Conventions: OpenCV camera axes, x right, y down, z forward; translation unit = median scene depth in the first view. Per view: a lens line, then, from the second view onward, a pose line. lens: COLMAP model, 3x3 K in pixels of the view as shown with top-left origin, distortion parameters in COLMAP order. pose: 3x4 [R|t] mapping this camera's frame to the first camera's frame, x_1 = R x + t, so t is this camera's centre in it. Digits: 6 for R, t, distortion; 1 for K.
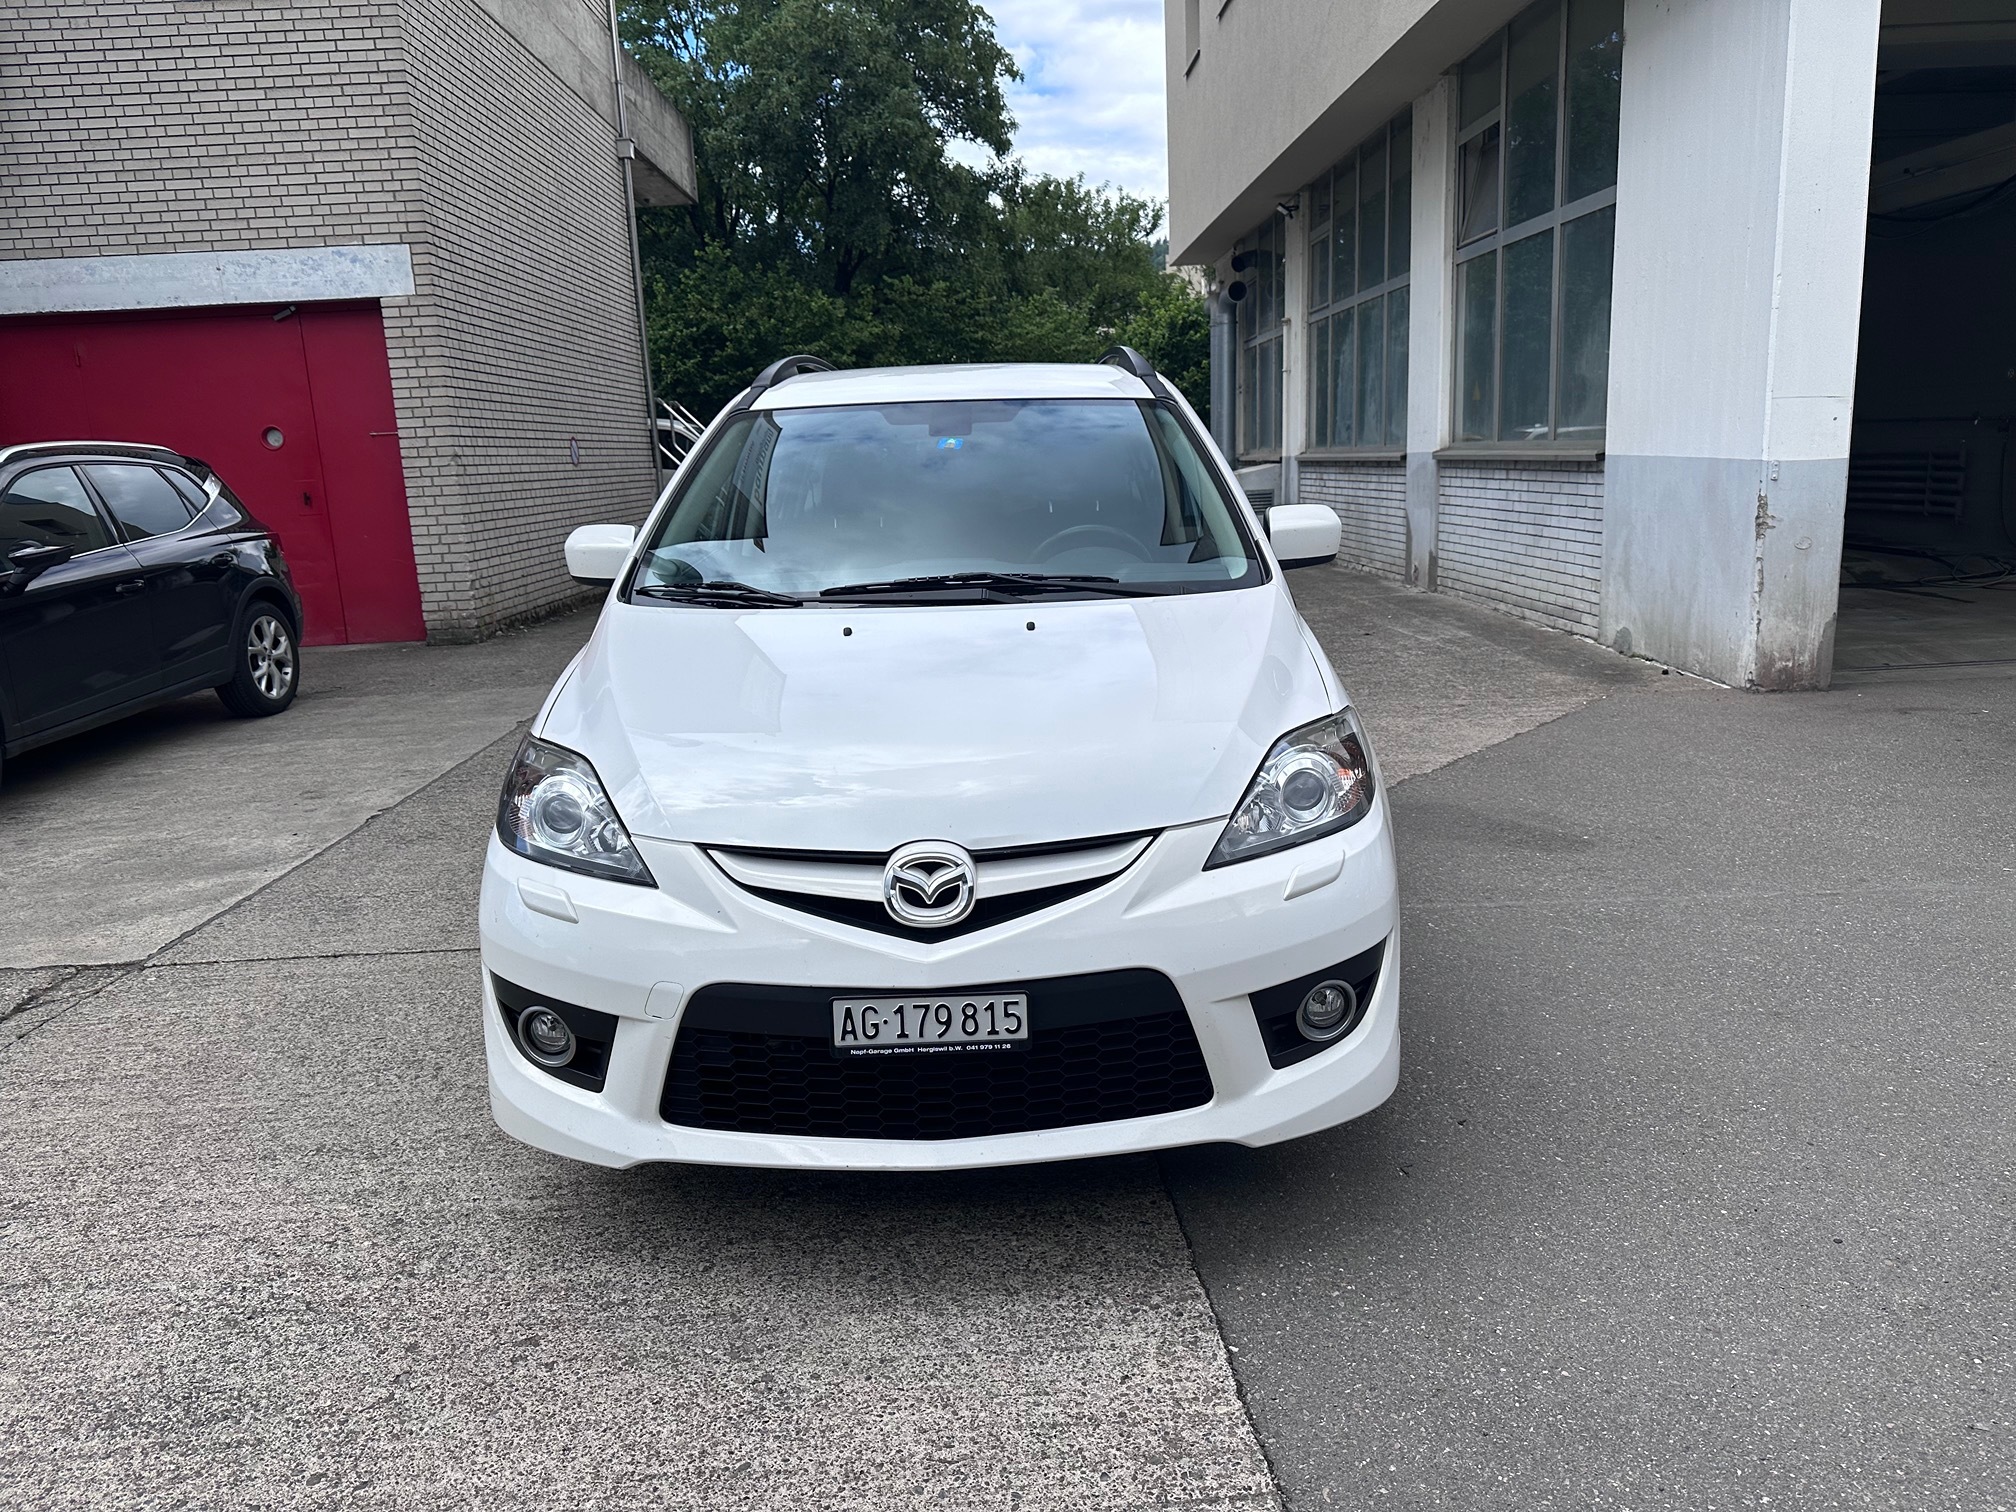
lens RADIAL K [[1422.1, 0, 1012.9], [0, 1422.1, 768.0], [0, 0, 1]] dist [0.019863, -0.027589]
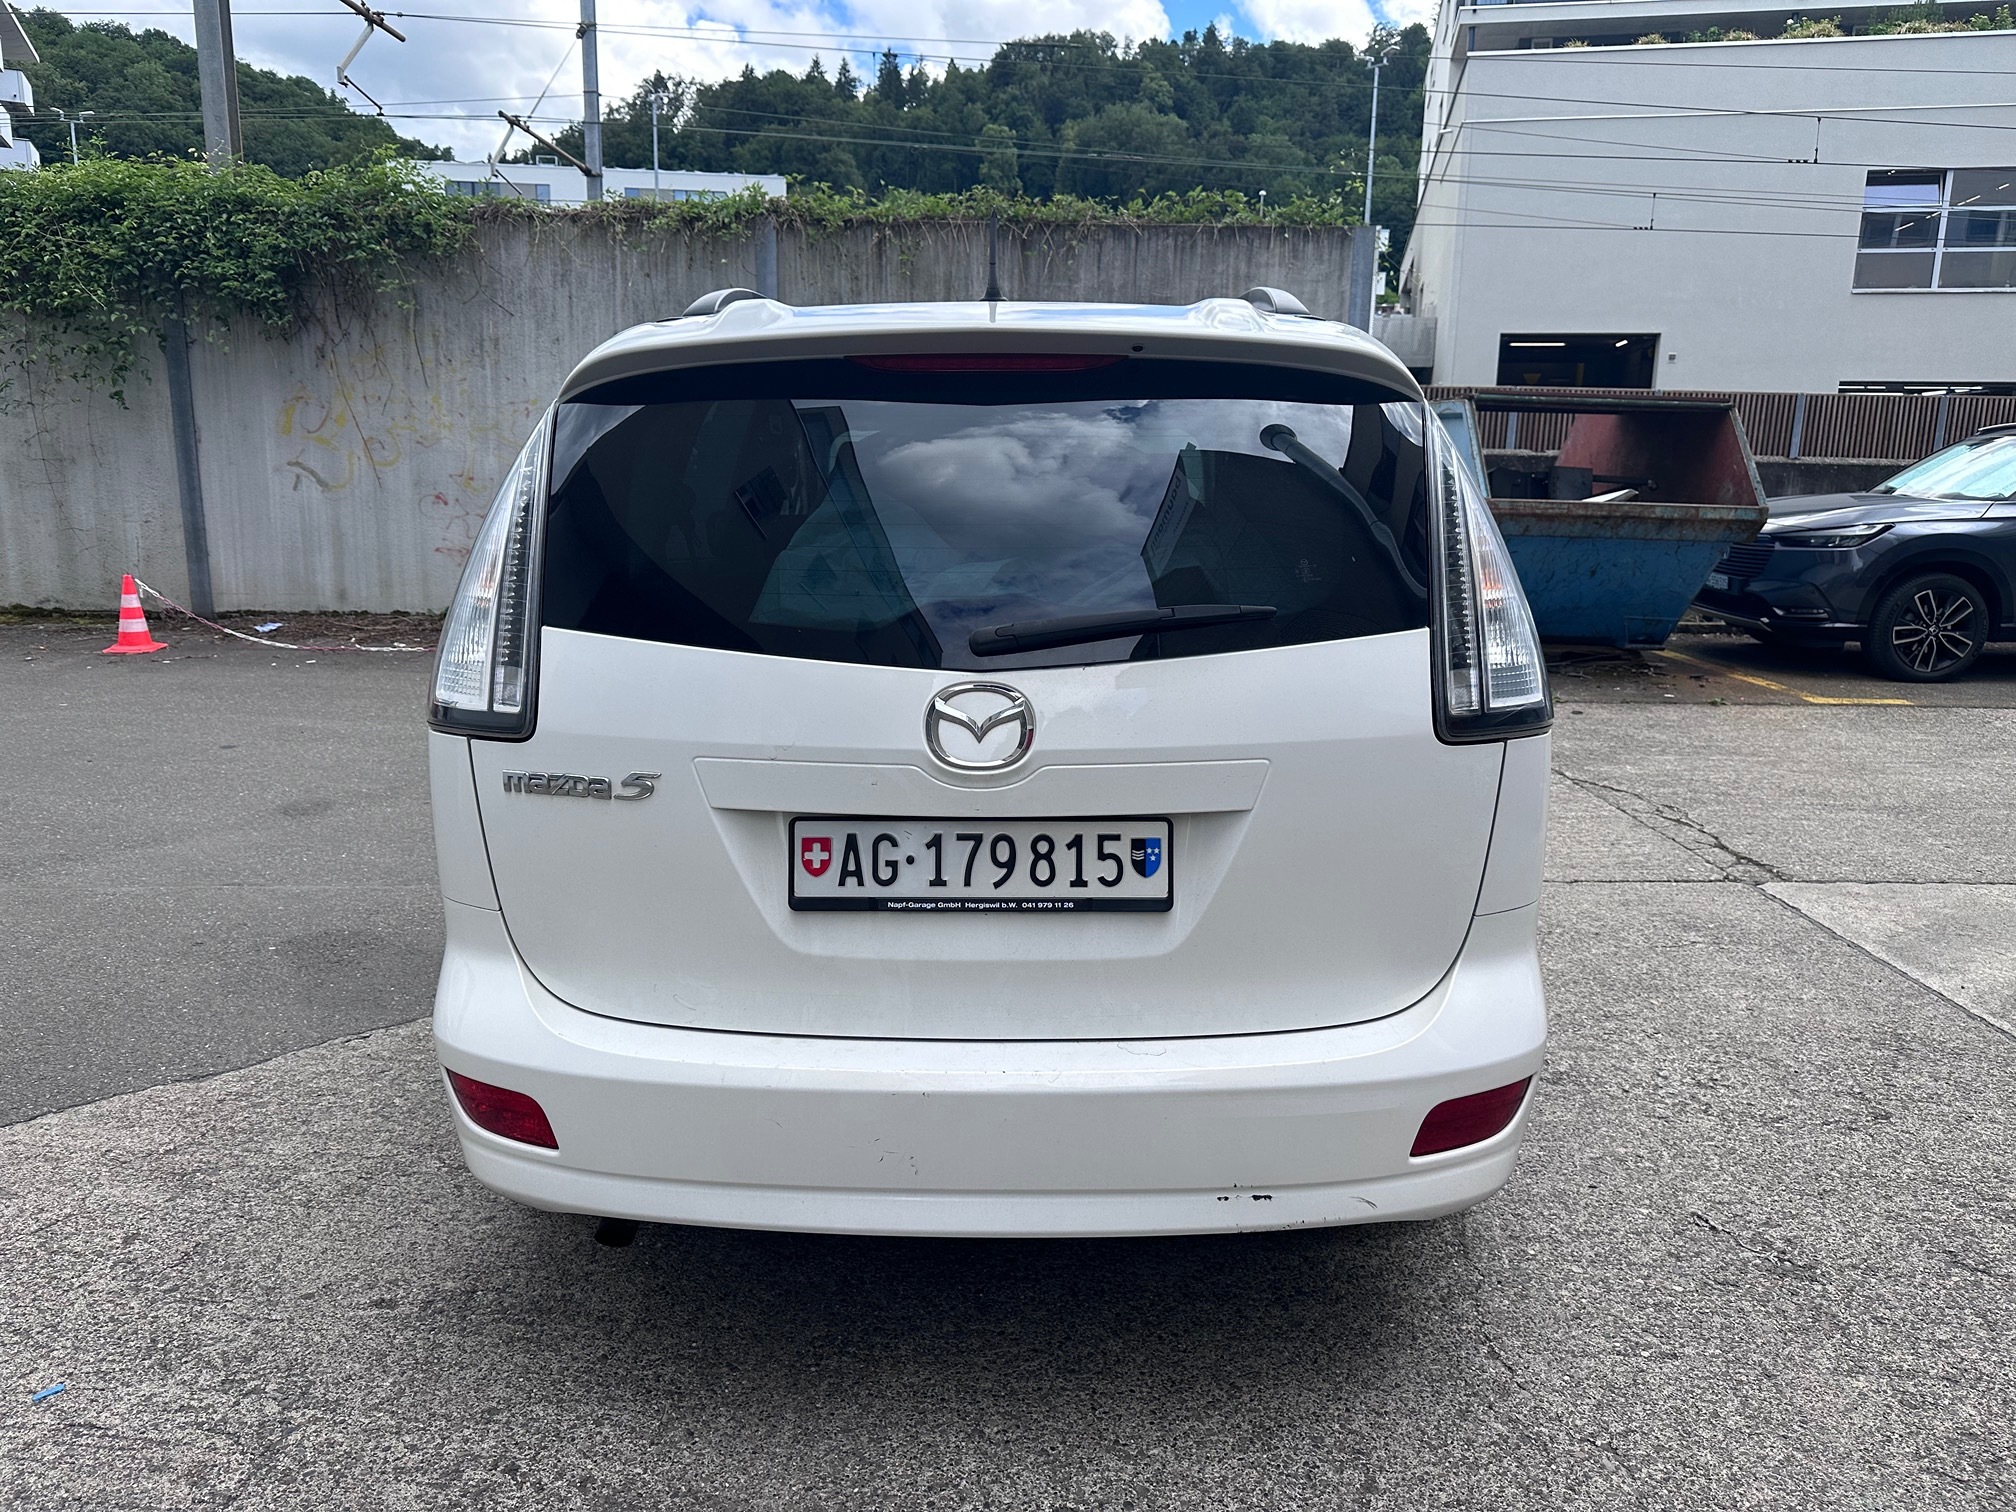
lens RADIAL K [[1422.1, 0, 1015.0], [0, 1422.1, 730.8], [0, 0, 1]] dist [0.019863, -0.027589]
pose [[-0.999304, 0.024570, 0.028085, -0.025206], [0.033707, 0.917235, 0.396919, -0.180897], [-0.016009, 0.397589, -0.917424, 0.812351]]
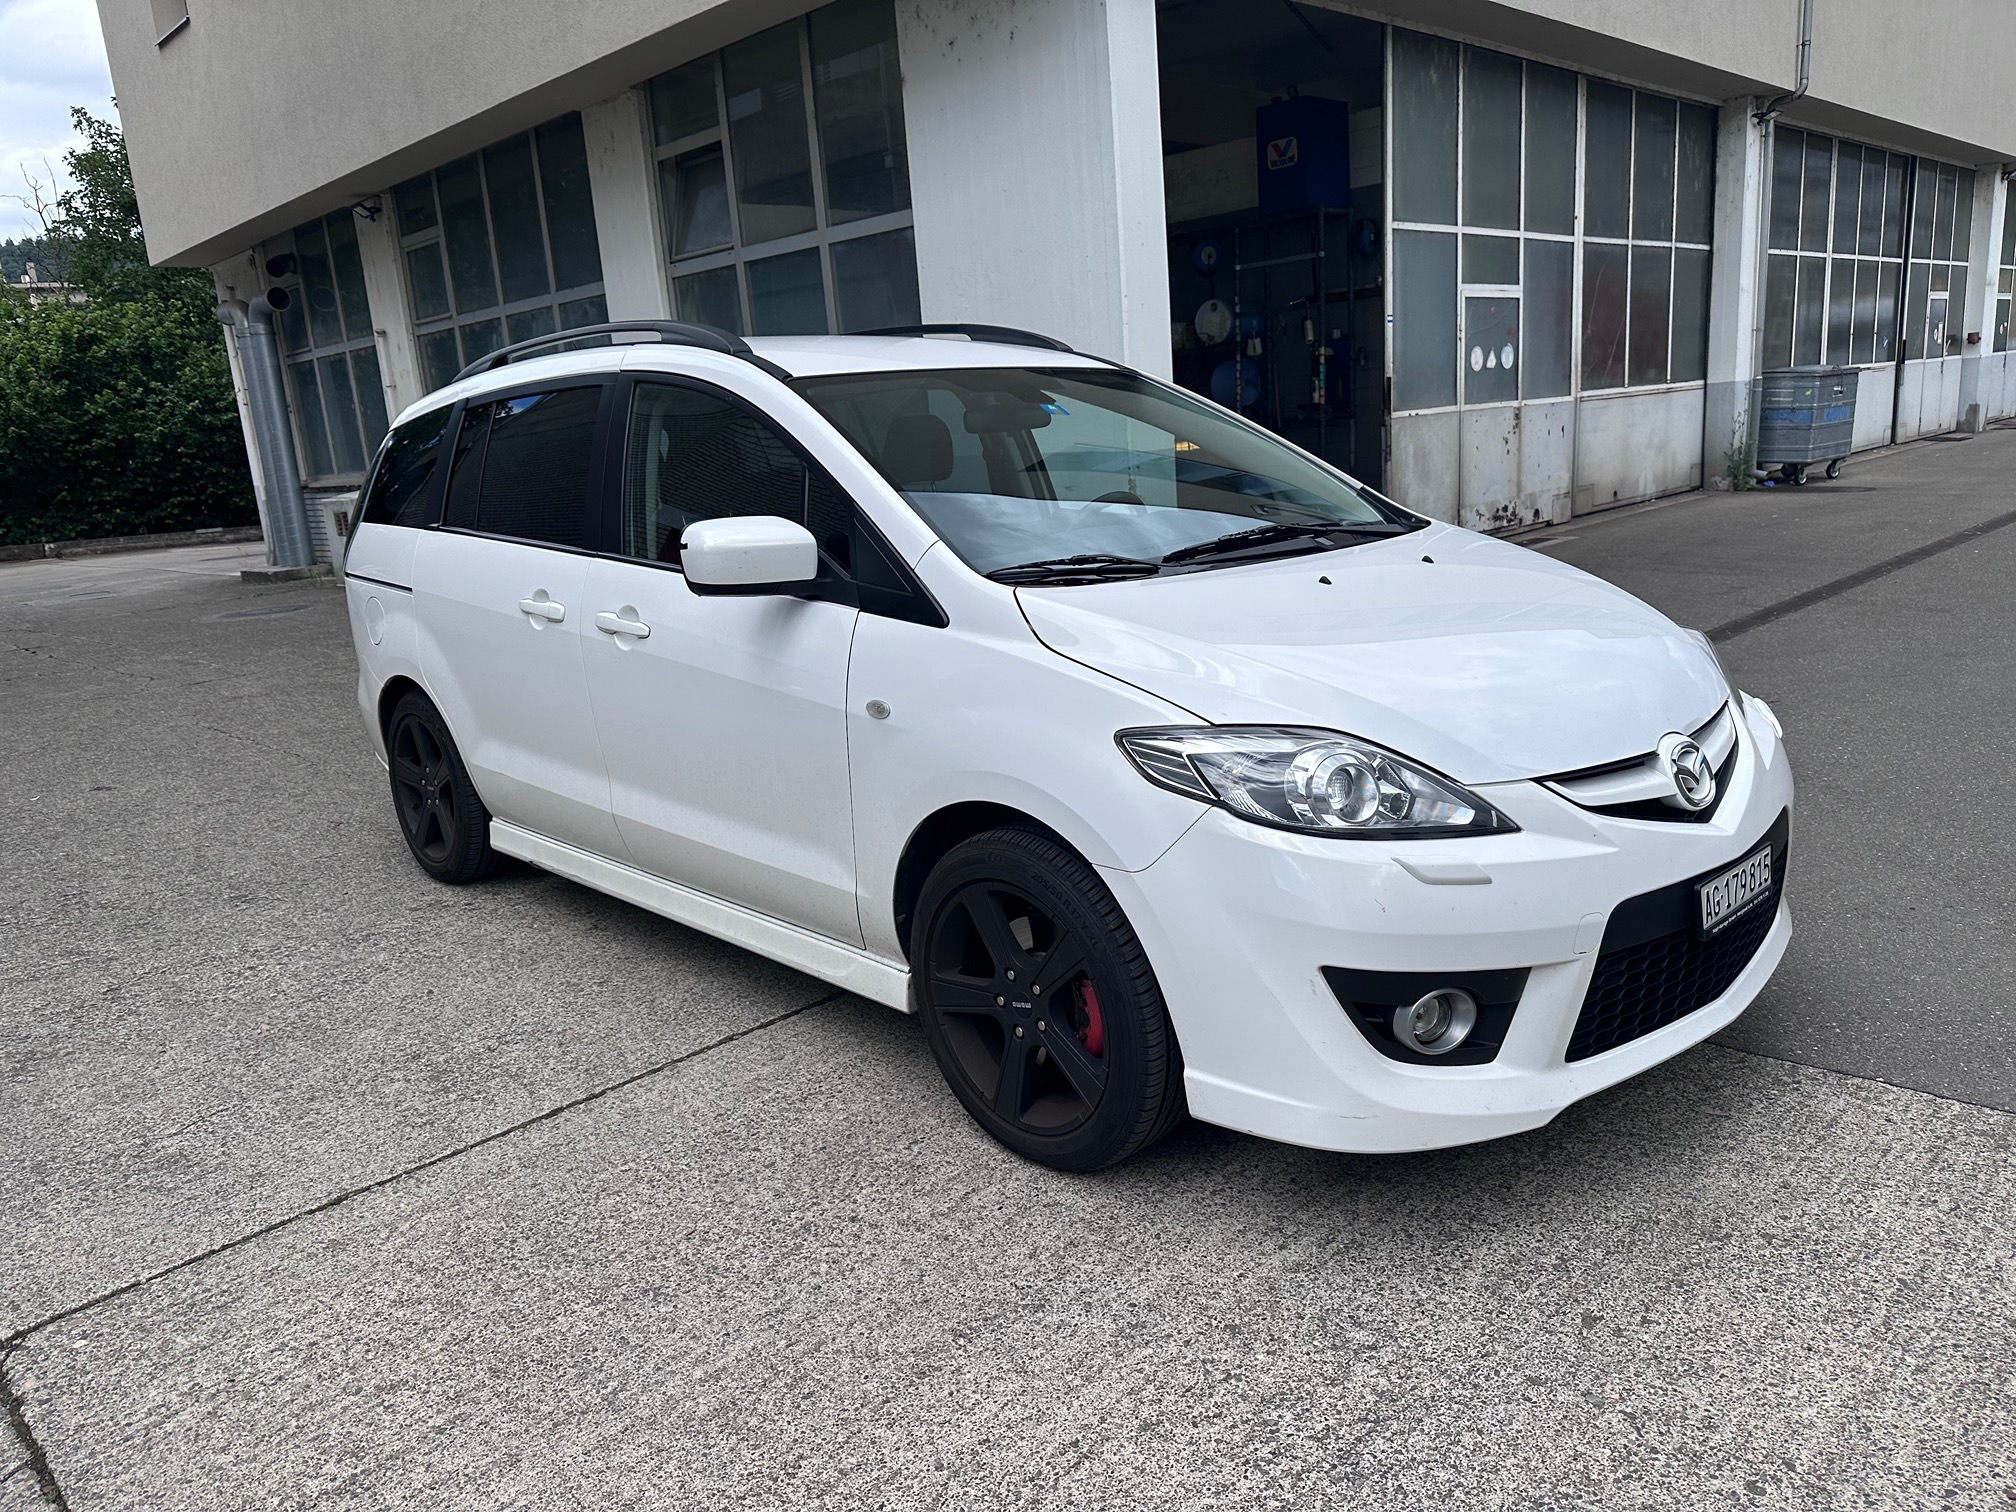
lens RADIAL K [[1422.1, 0, 1013.4], [0, 1422.1, 769.2], [0, 0, 1]] dist [0.019863, -0.027589]
pose [[0.730752, -0.172870, 0.660392, -0.261684], [0.185713, 0.981261, 0.051365, -0.016340], [-0.656896, 0.085109, 0.749162, 0.114421]]
